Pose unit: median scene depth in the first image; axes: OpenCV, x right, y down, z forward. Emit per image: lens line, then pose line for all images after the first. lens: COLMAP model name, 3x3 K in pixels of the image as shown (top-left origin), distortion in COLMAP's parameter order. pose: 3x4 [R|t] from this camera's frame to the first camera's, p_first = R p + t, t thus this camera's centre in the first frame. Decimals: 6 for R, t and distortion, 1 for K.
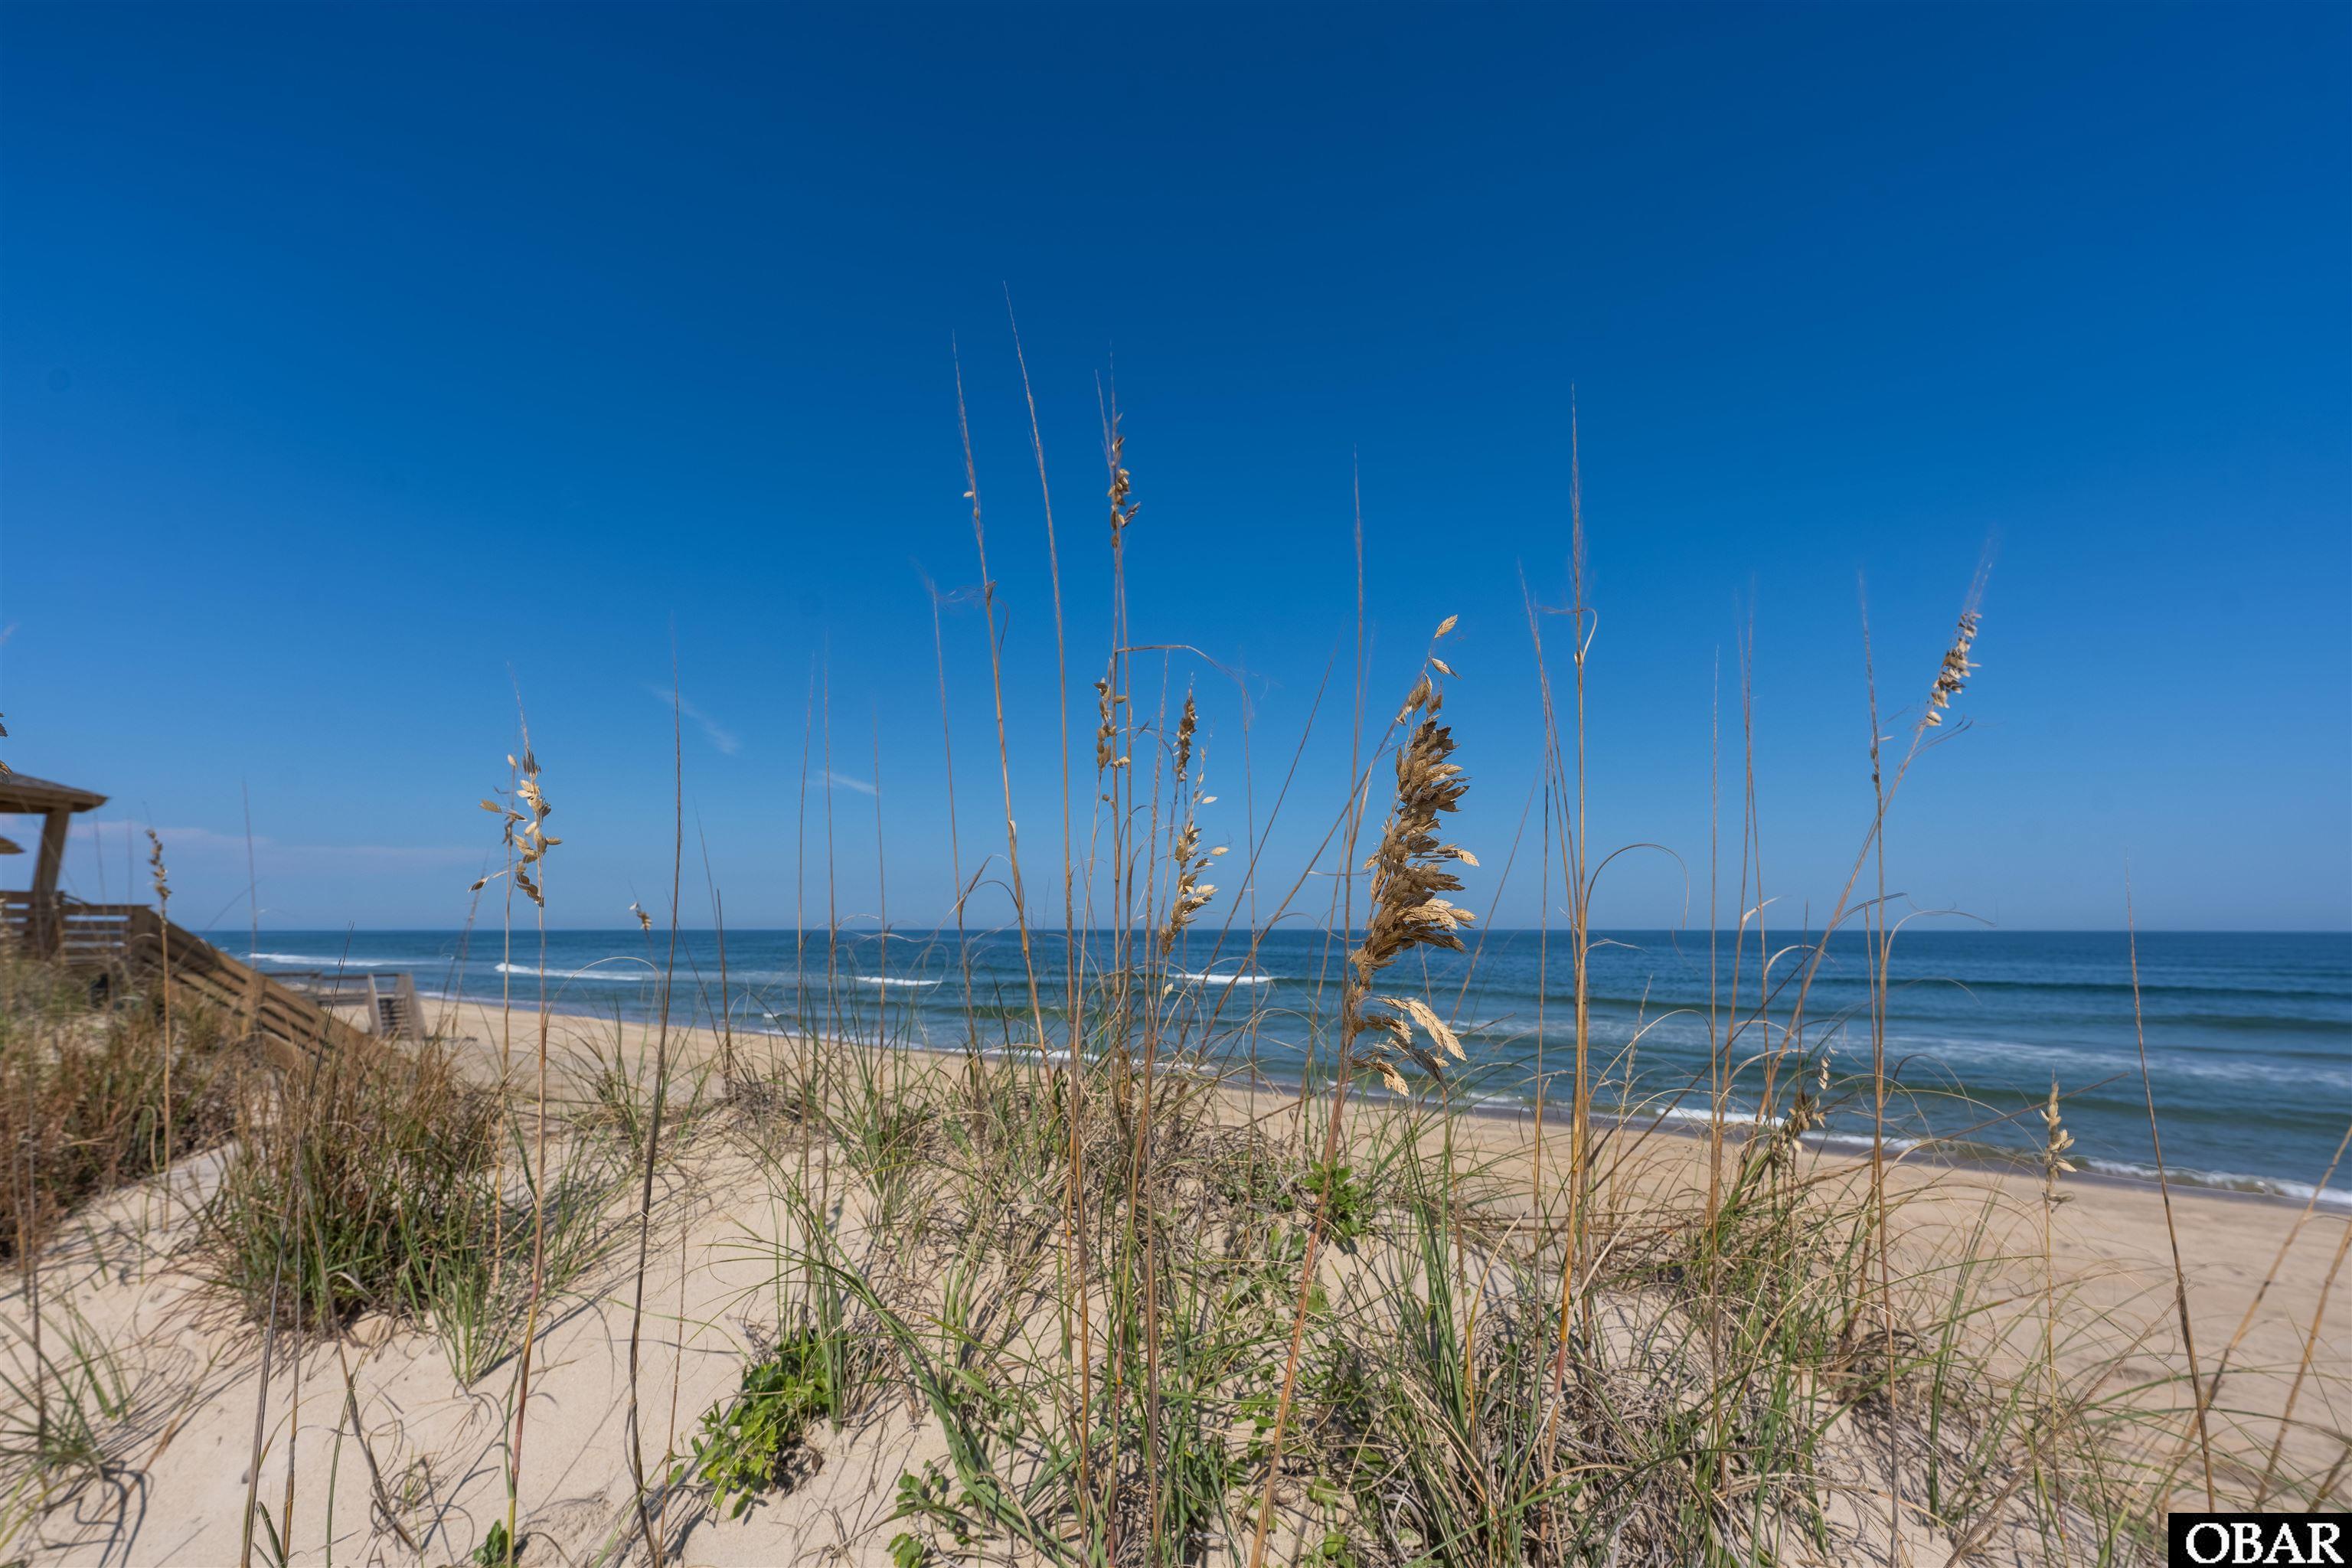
lens RADIAL K [[925.0, 0, 1180.4], [0, 925.0, 722.1], [0, 0, 1]] dist [0.001385, -0.000123]
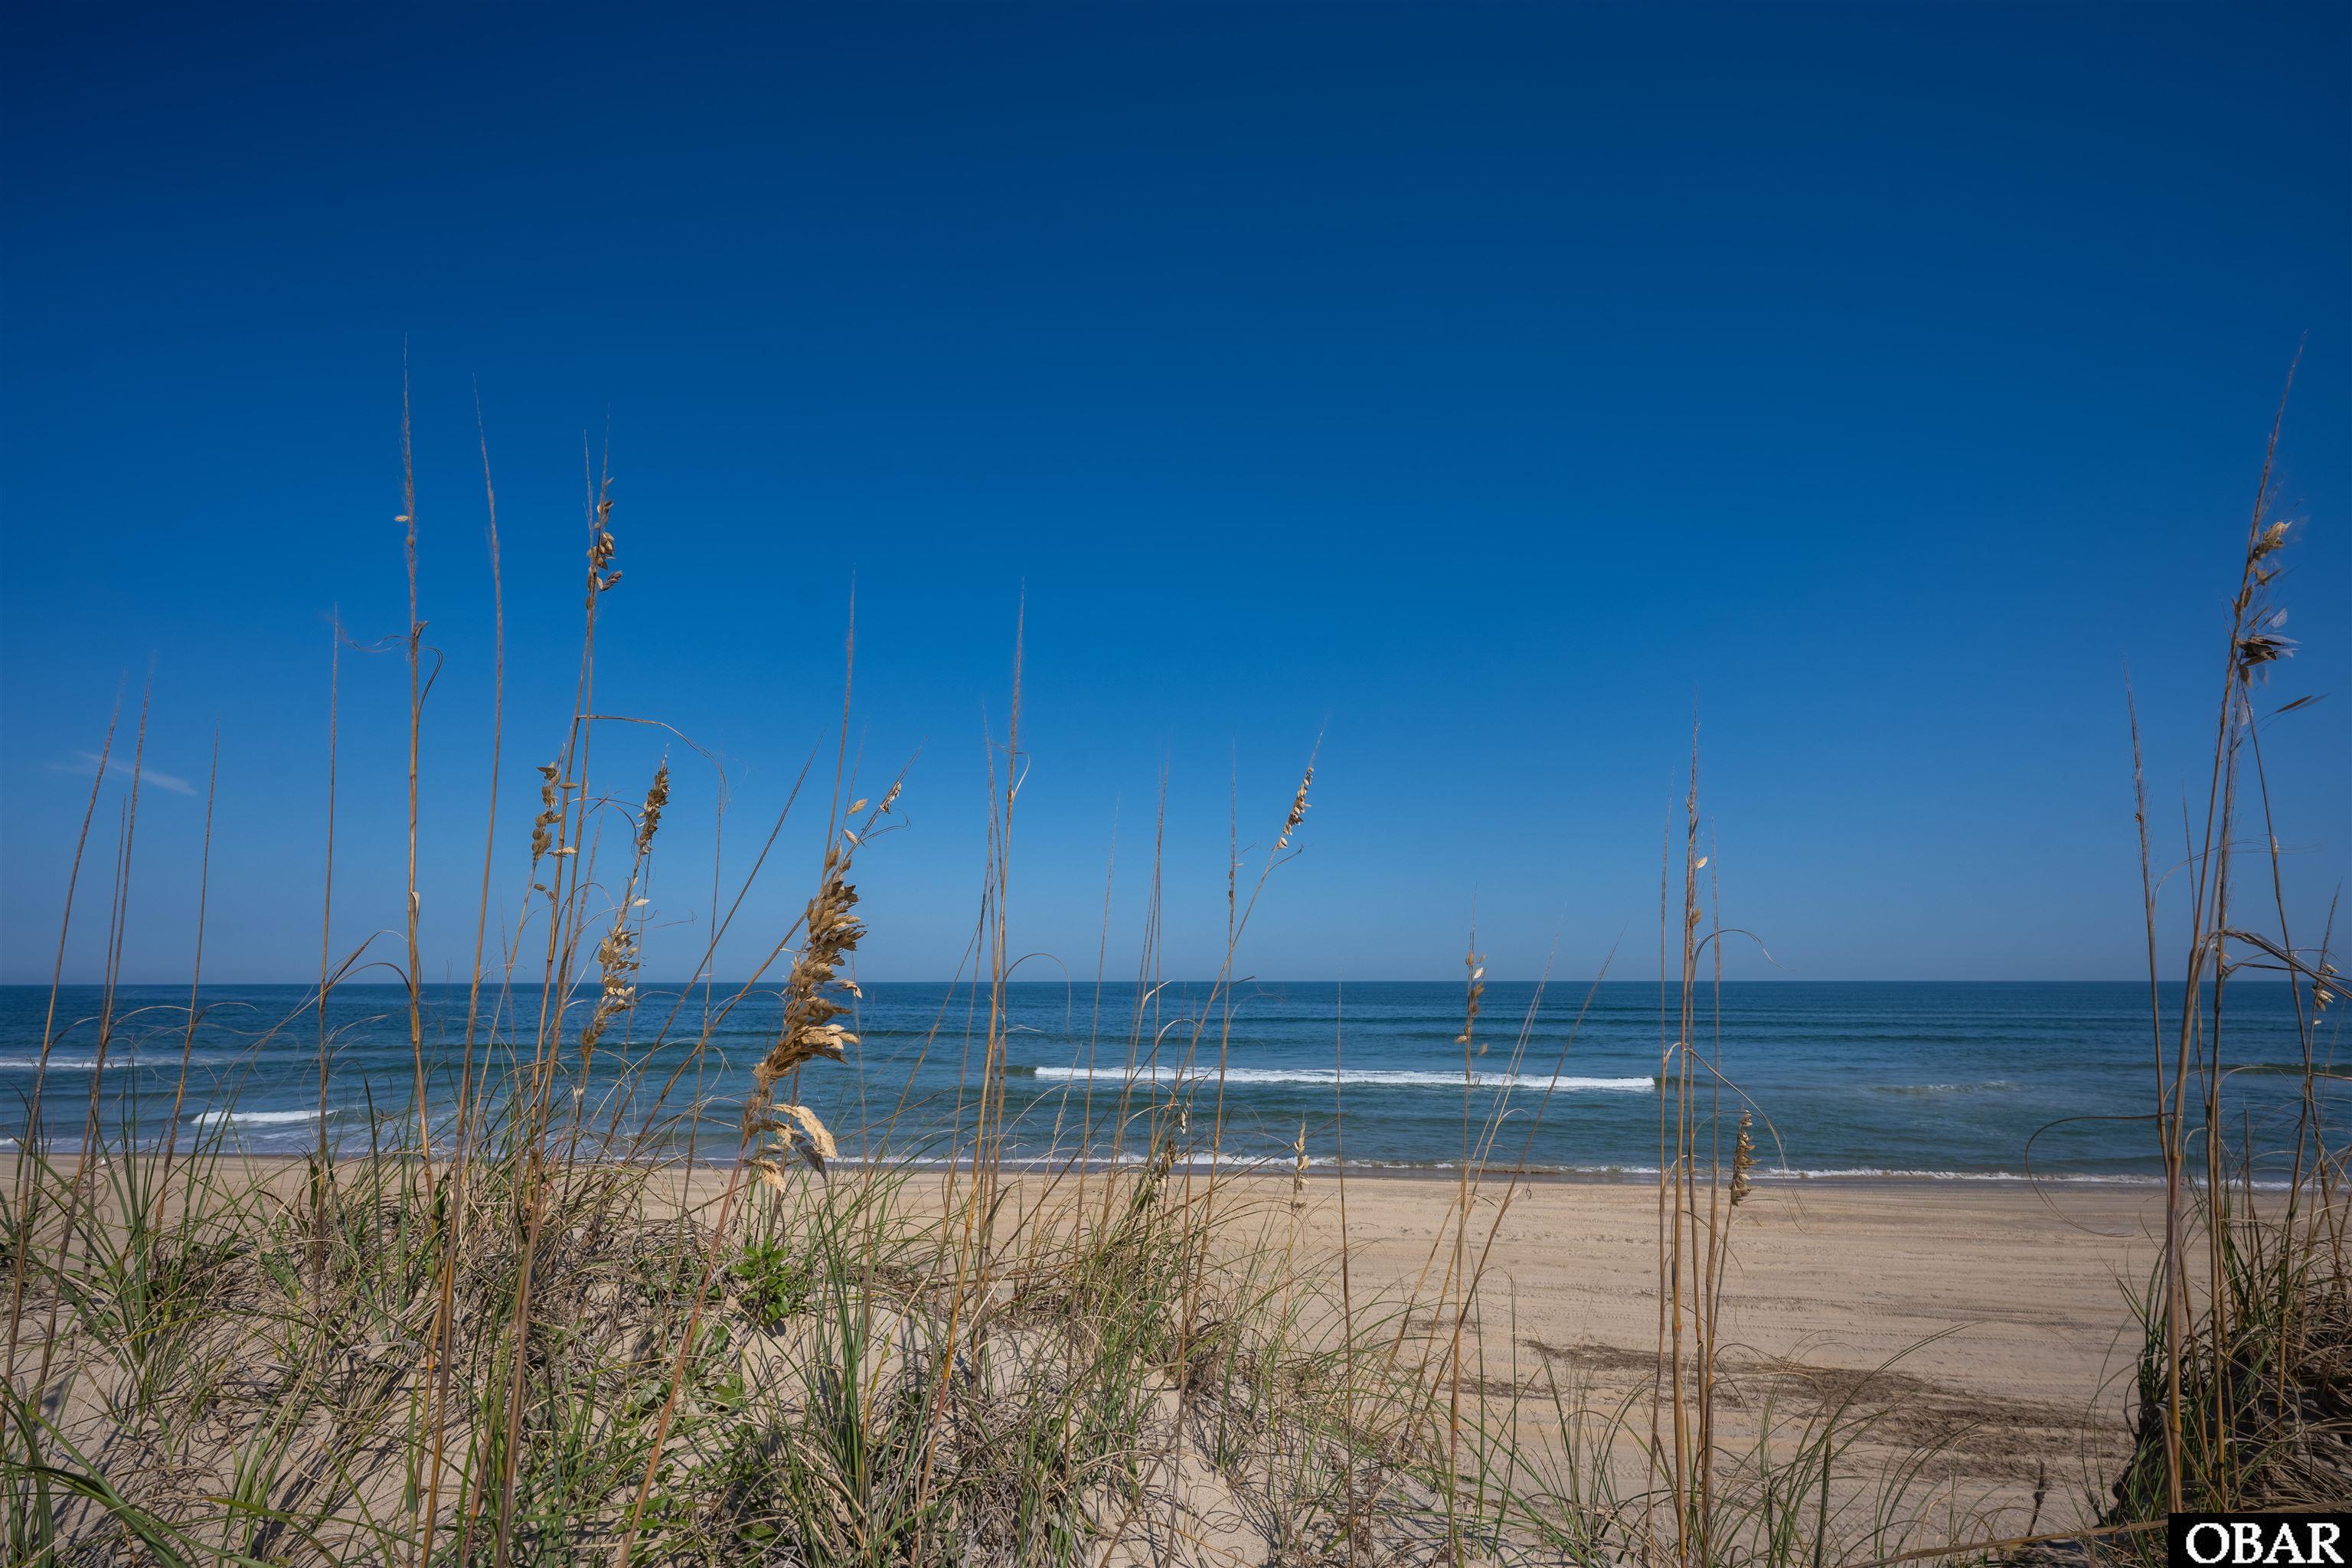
lens RADIAL K [[968.9, 0, 1173.6], [0, 968.9, 732.2], [0, 0, 1]] dist [0.000898, -0.000199]
pose [[0.886555, 0.104647, 0.450632, 0.021285], [-0.092447, 0.994508, -0.049069, -0.059670], [-0.453292, 0.001843, 0.891360, -0.122770]]
